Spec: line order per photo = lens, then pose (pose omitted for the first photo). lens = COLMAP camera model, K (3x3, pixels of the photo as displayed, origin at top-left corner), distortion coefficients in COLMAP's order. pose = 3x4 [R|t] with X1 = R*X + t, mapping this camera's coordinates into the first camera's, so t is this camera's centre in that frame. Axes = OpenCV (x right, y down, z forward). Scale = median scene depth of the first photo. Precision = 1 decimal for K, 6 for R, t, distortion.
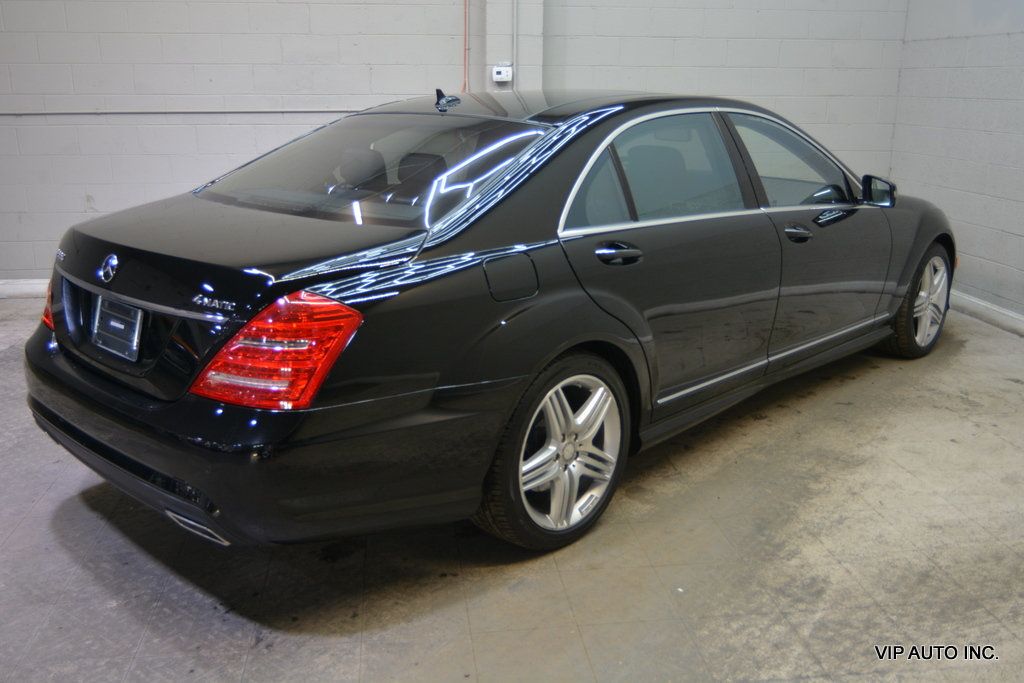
lens RADIAL K [[917.0, 0, 513.3], [0, 917.0, 380.7], [0, 0, 1]] dist [-0.033001, 0.027695]
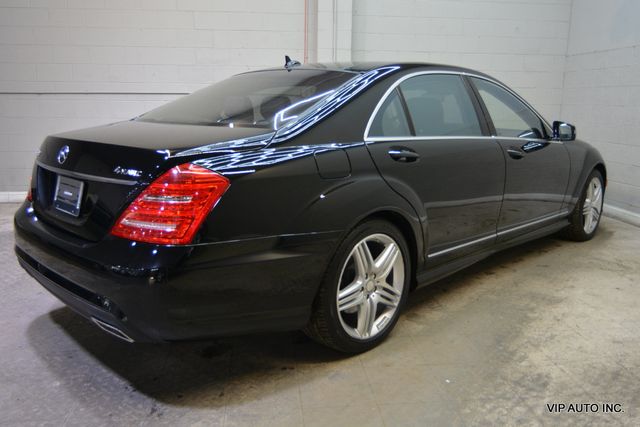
lens RADIAL K [[520.9, 0, 318.3], [0, 520.9, 228.6], [0, 0, 1]] dist [-0.034937, 0.025706]
pose [[0.999671, 0.009872, -0.023657, -0.004357], [-0.011672, 0.996947, -0.077209, 0.053060], [0.022823, 0.077460, 0.996734, 0.157574]]
